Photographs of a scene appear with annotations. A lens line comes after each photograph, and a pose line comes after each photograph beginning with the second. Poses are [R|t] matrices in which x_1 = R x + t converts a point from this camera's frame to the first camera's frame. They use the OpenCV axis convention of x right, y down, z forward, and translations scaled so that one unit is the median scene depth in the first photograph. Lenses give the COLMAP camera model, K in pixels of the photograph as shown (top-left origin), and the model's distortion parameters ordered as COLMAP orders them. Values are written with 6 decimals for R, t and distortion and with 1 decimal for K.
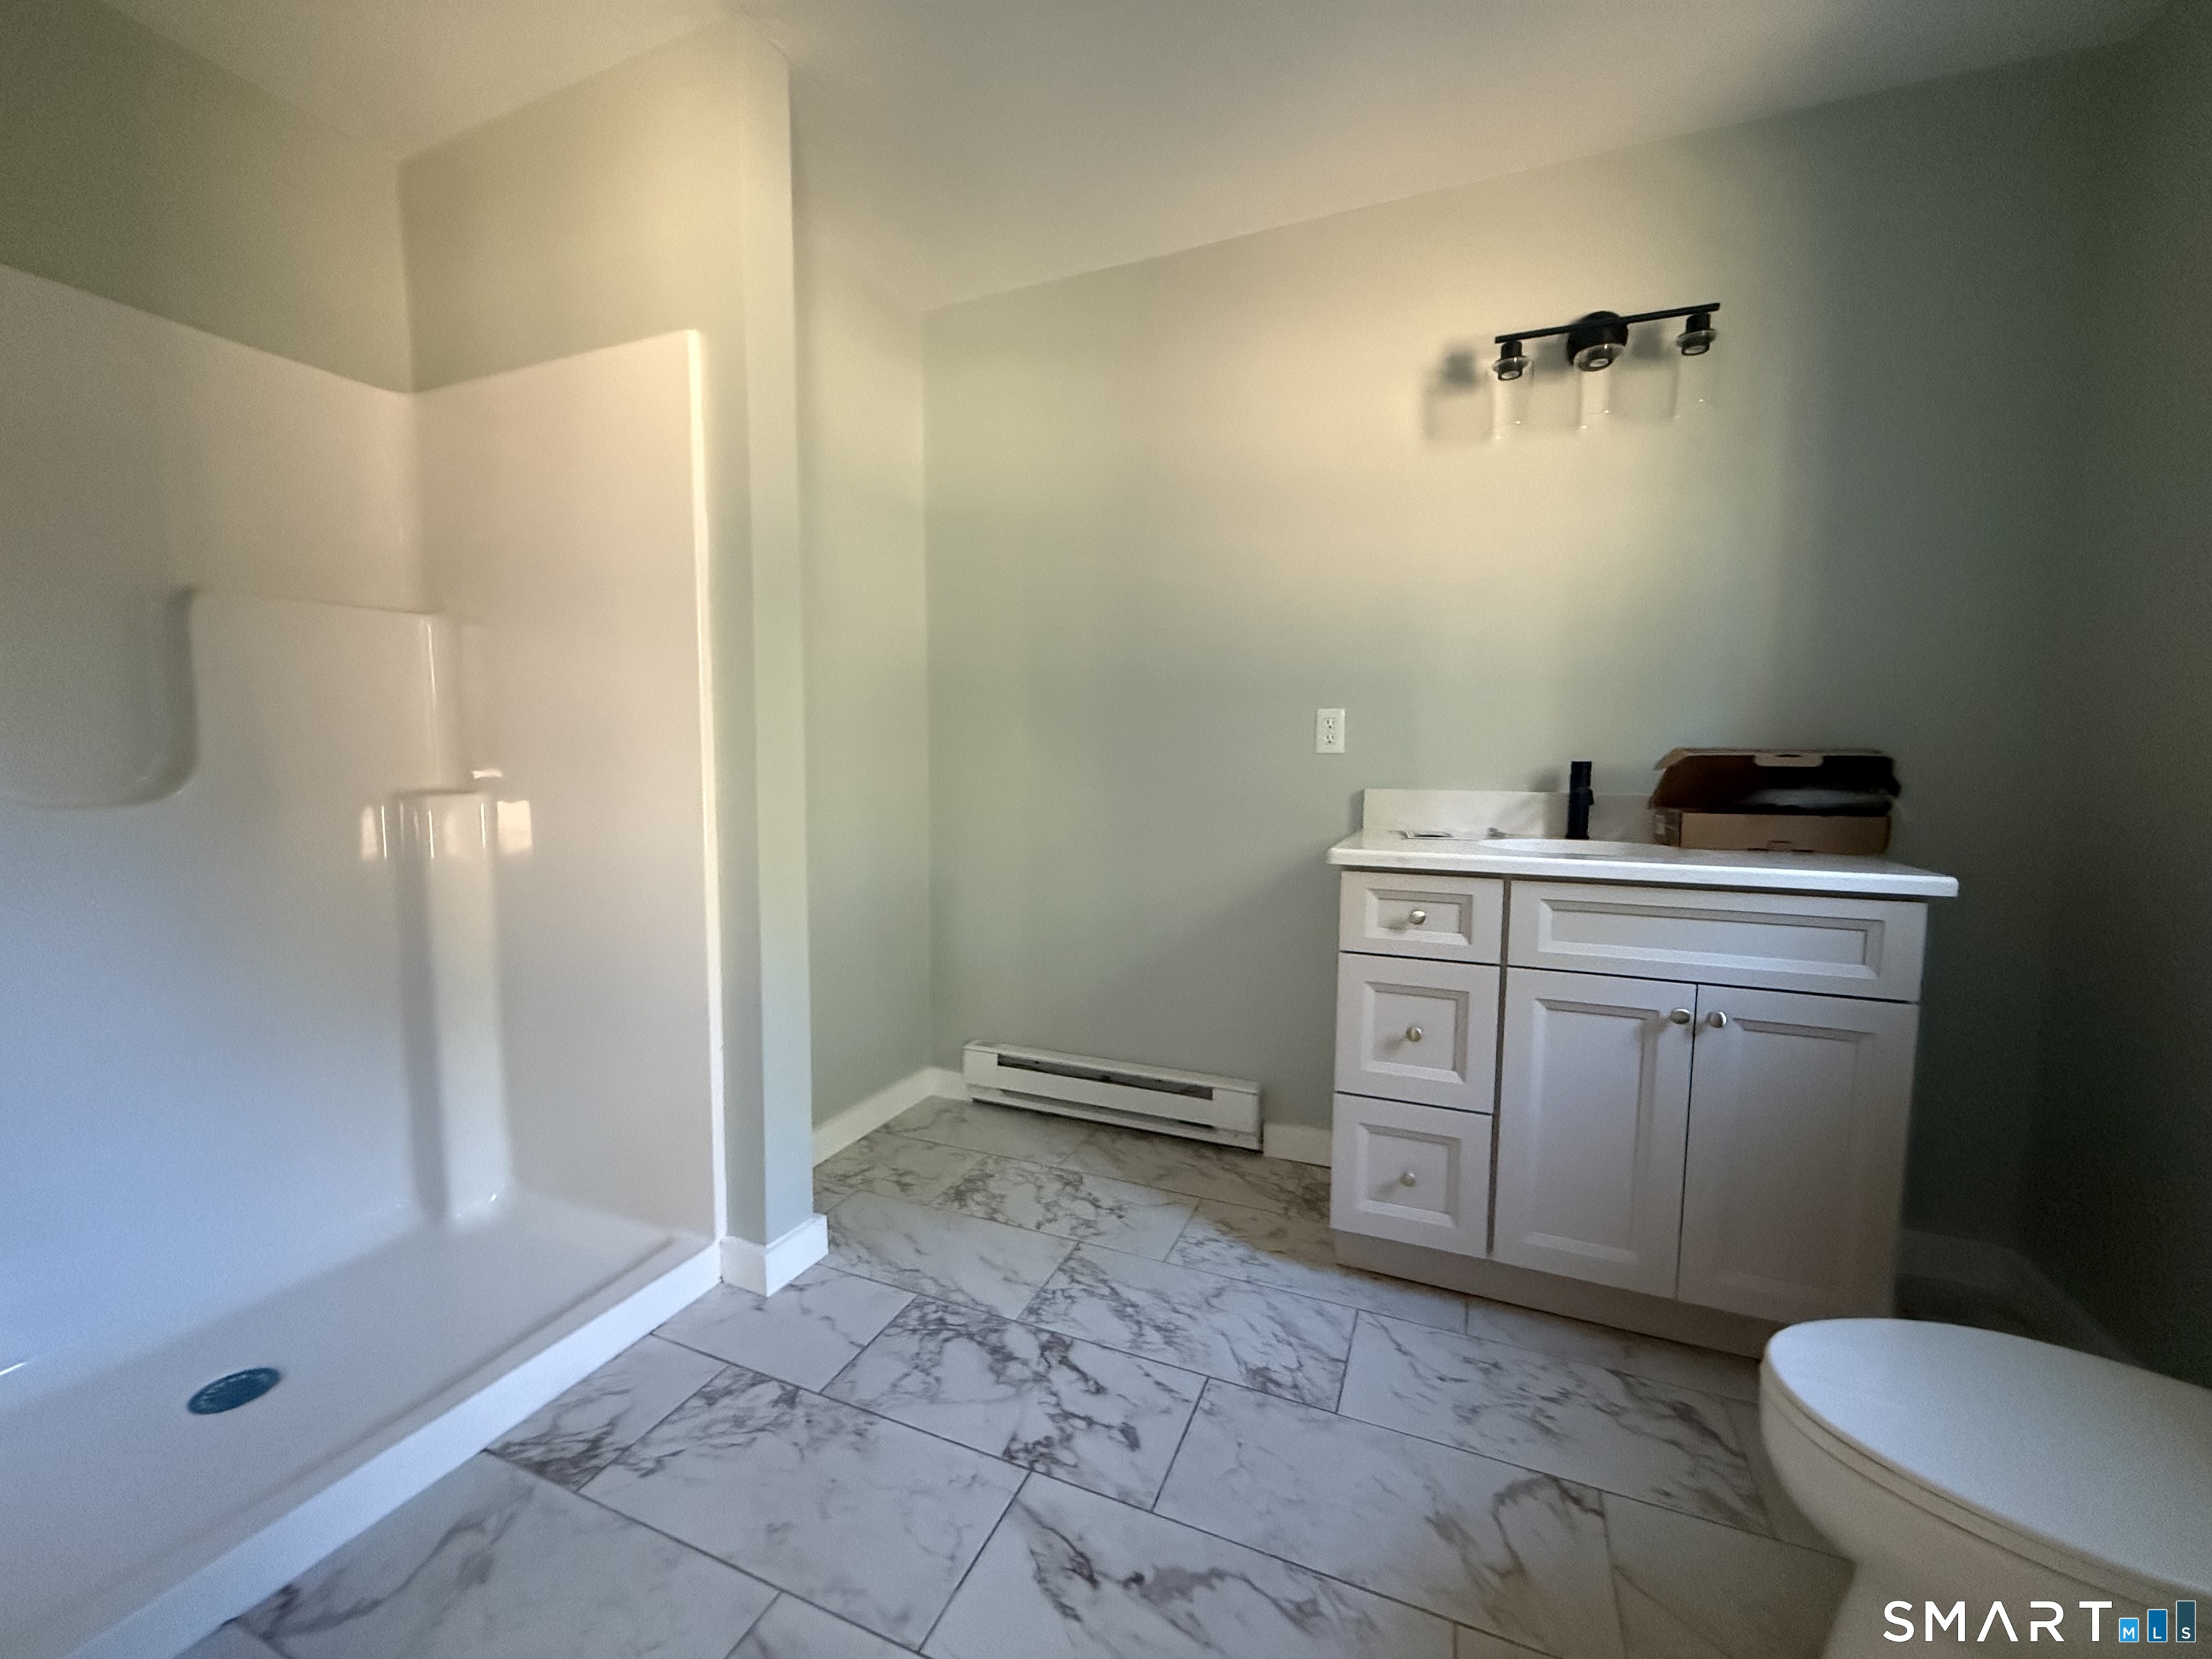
lens RADIAL K [[881.5, 0, 1103.5], [0, 881.5, 831.2], [0, 0, 1]] dist [0.000834, -0.000291]
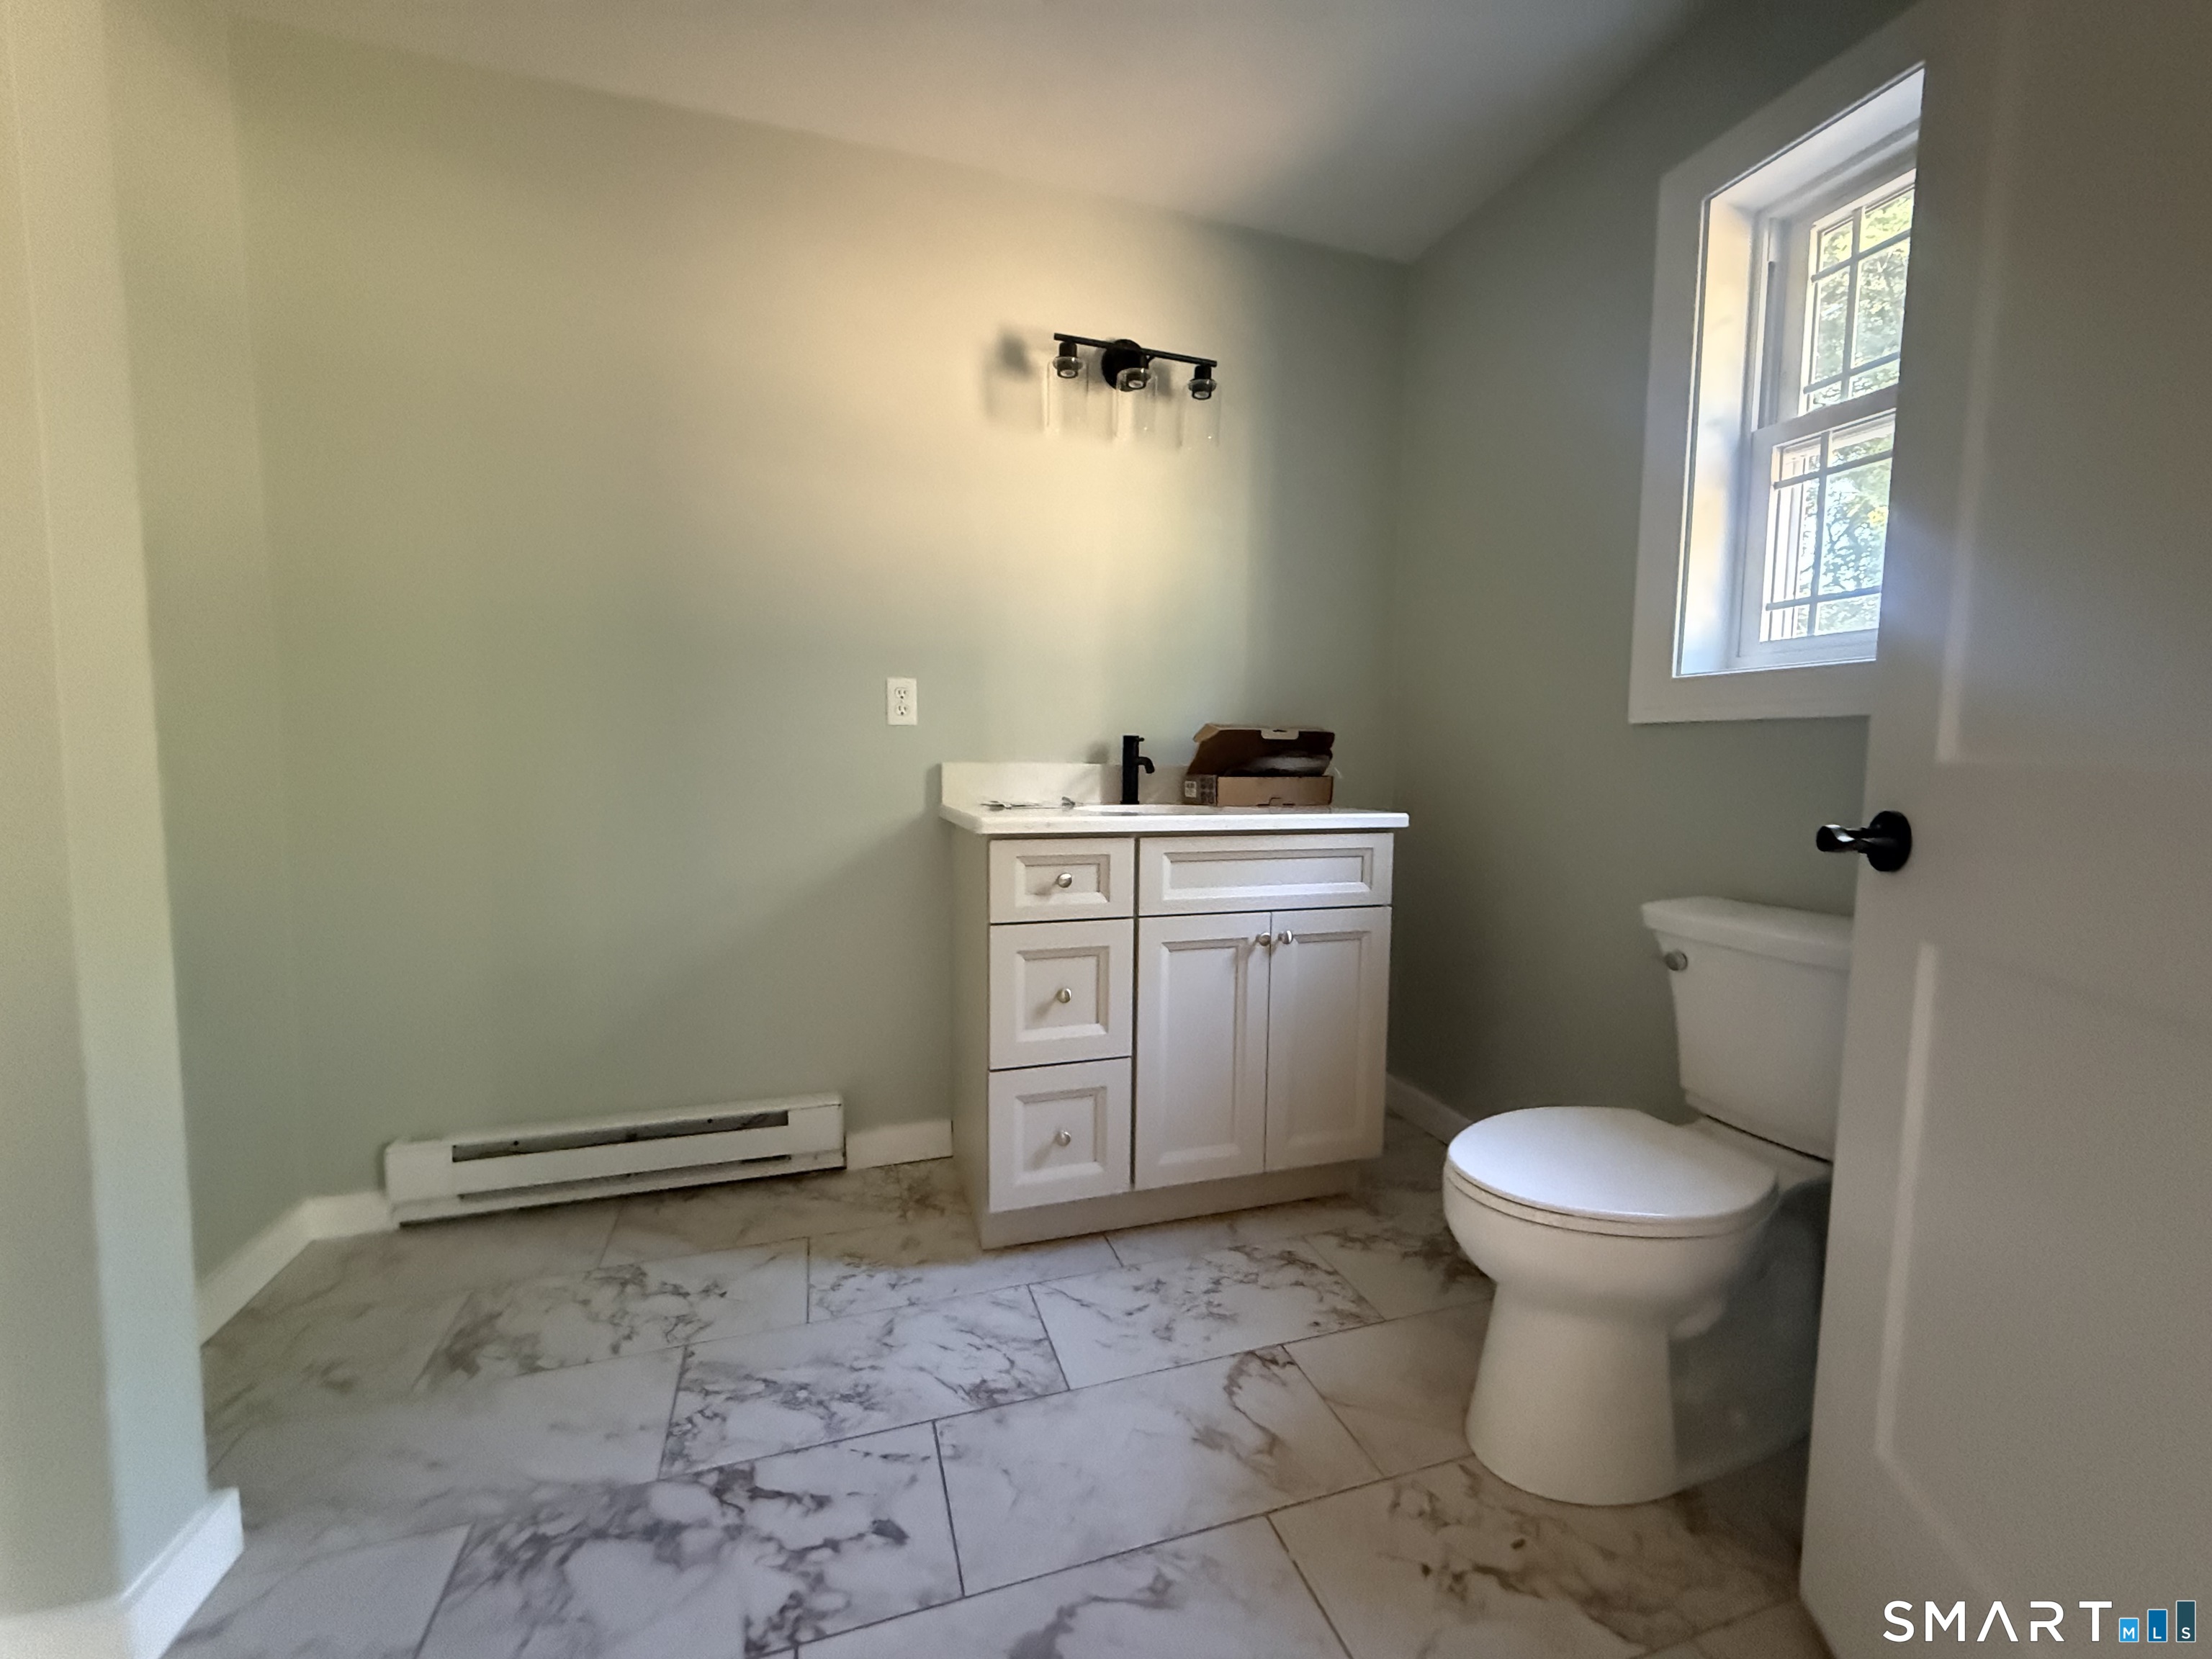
lens RADIAL K [[881.5, 0, 1104.8], [0, 881.5, 829.4], [0, 0, 1]] dist [0.000834, -0.000291]
pose [[0.756443, -0.051480, 0.652031, -0.263962], [0.050959, 0.998506, 0.019715, 0.020074], [-0.652071, 0.018313, 0.757936, 0.190516]]
